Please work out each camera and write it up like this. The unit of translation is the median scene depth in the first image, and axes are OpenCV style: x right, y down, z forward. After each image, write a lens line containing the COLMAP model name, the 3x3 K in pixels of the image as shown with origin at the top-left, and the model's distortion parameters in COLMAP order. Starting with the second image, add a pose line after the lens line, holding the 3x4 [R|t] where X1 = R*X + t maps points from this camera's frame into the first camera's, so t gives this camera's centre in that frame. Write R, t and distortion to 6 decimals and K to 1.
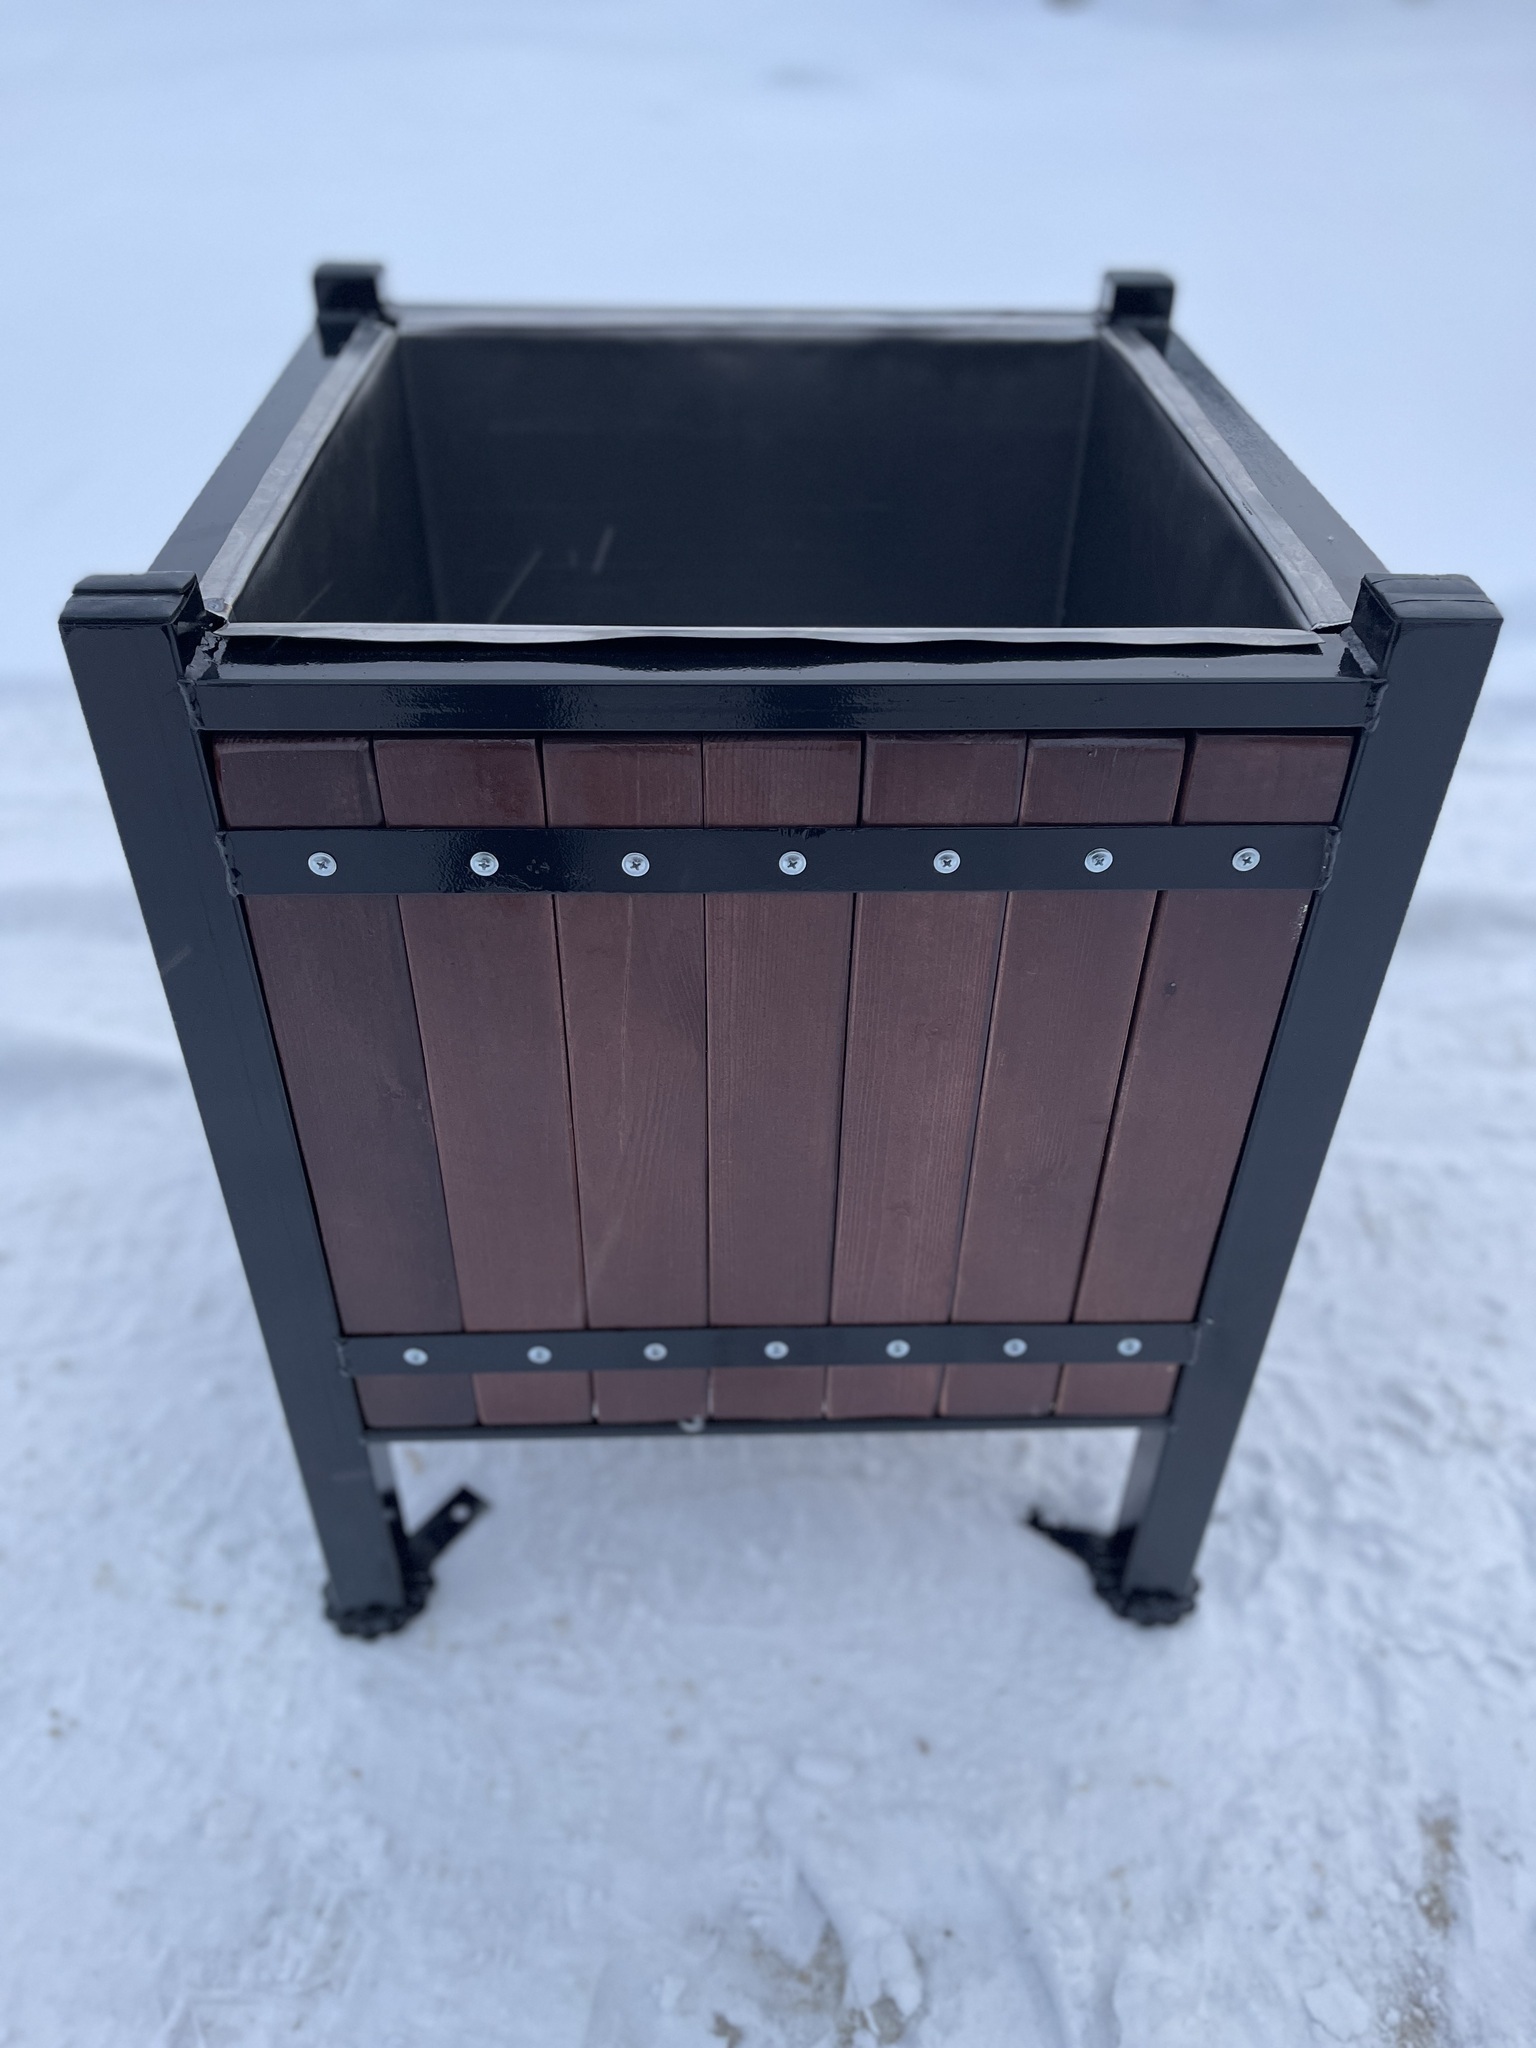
lens RADIAL K [[1532.1, 0, 768.0], [0, 1532.1, 1024.0], [0, 0, 1]] dist [-0.090818, 0.000088]
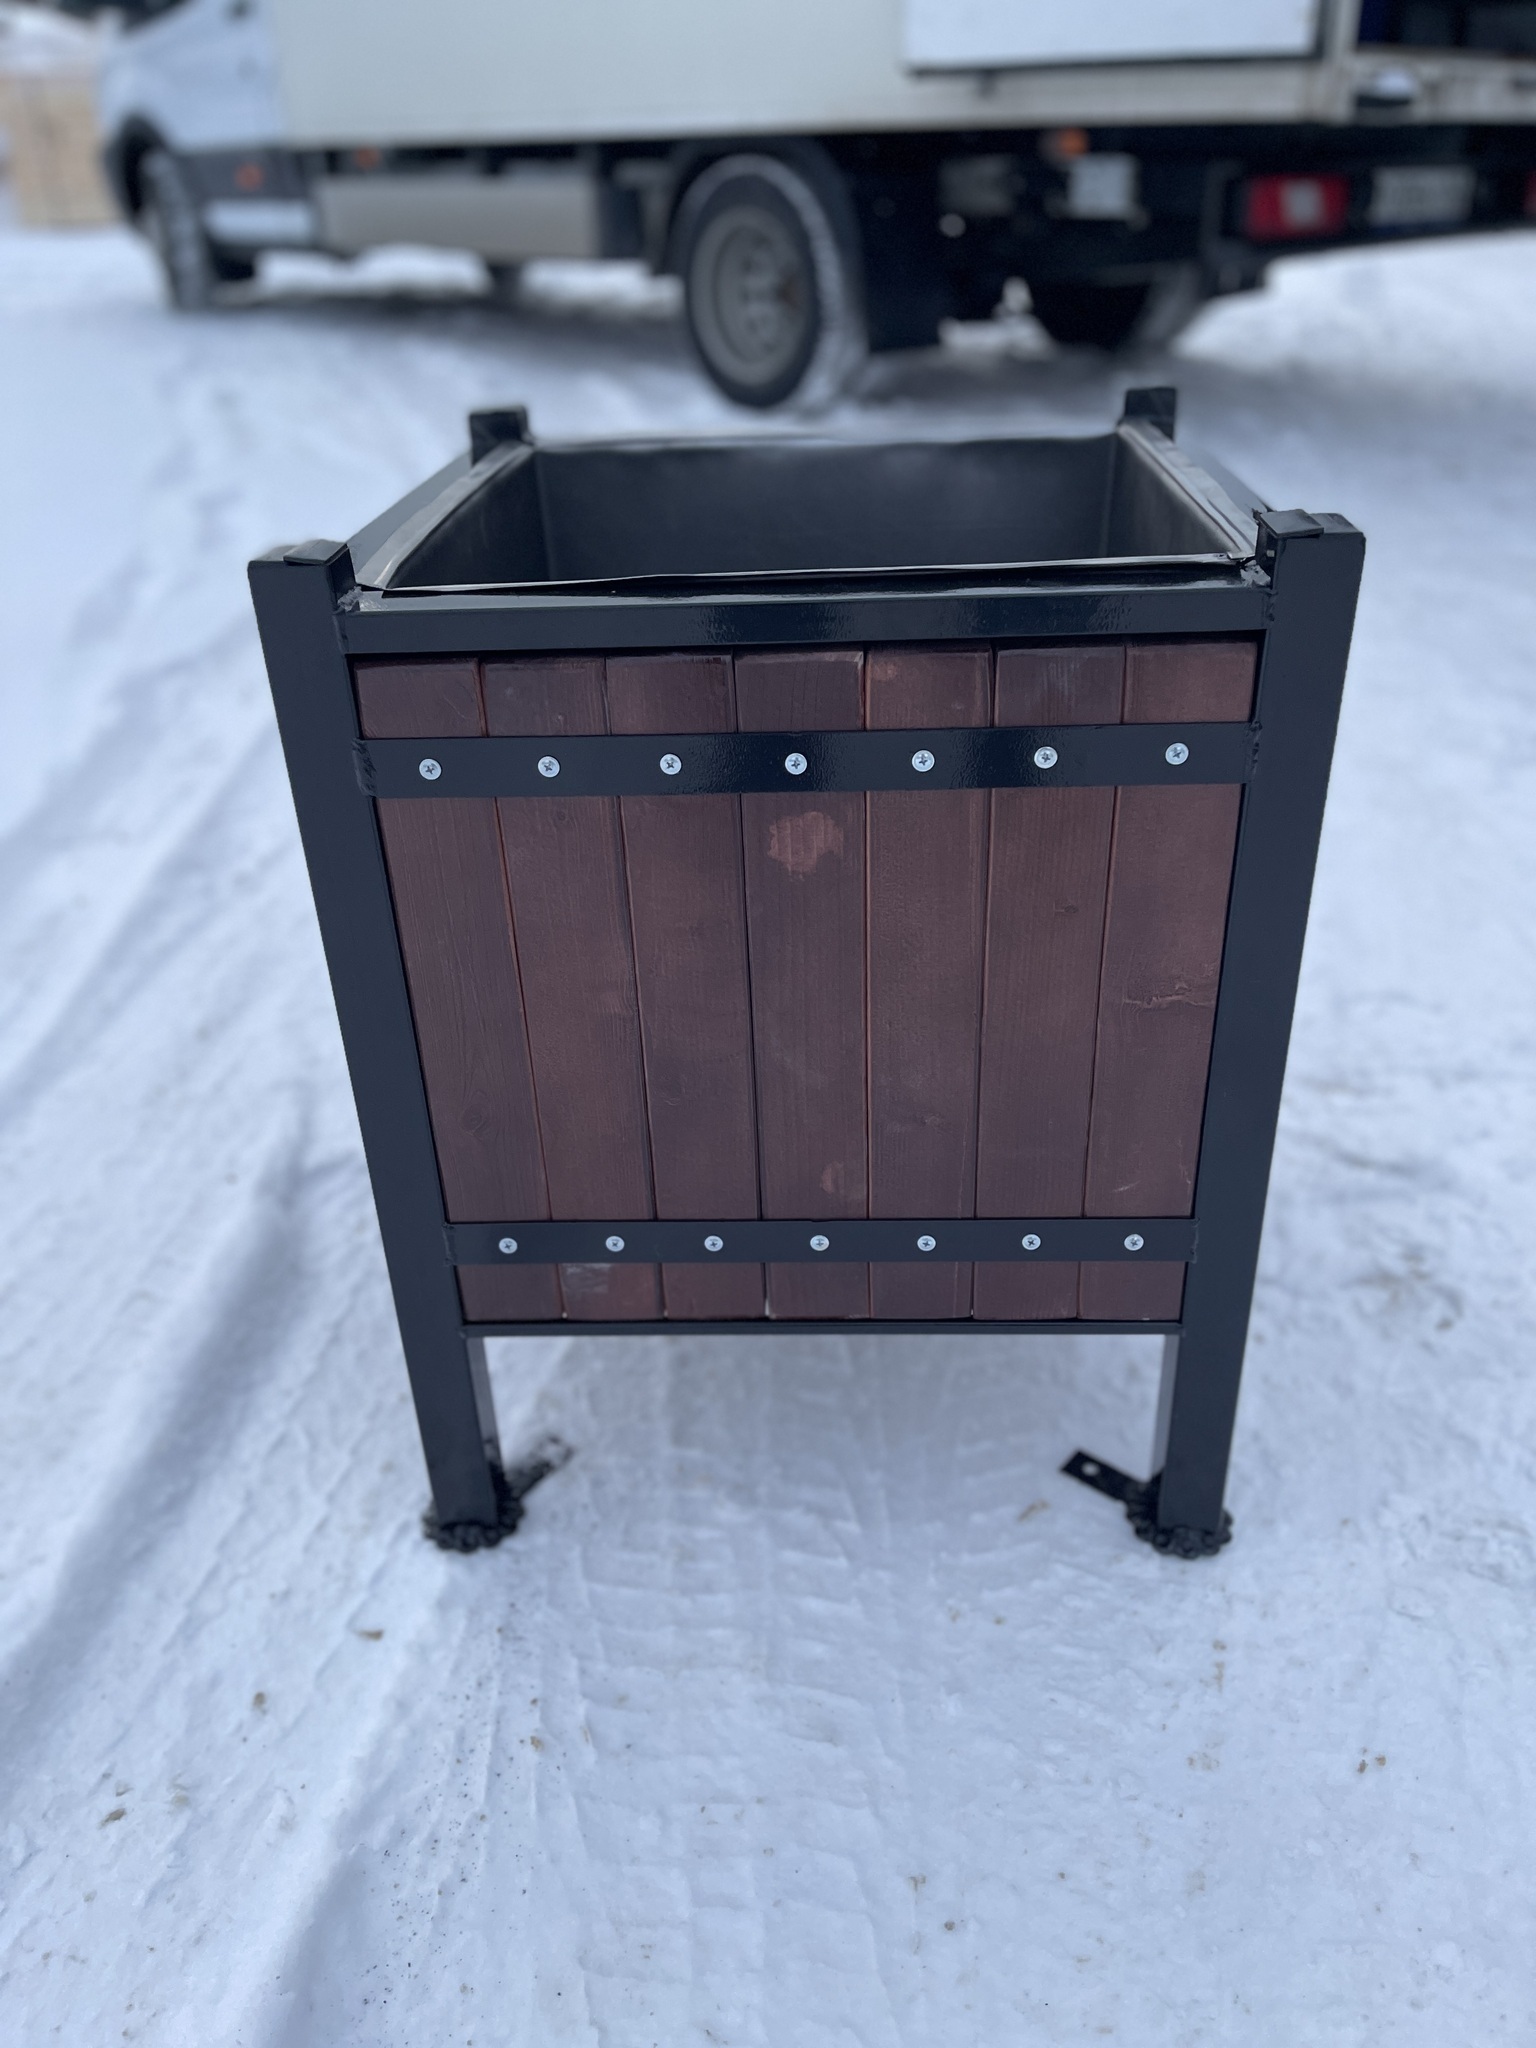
lens RADIAL K [[1532.1, 0, 768.0], [0, 1532.1, 1024.0], [0, 0, 1]] dist [-0.090818, 0.000088]
pose [[0.993872, -0.003626, -0.110477, 0.090476], [-0.013138, 0.988502, -0.150635, 0.216637], [0.109753, 0.151163, 0.982397, -0.140632]]
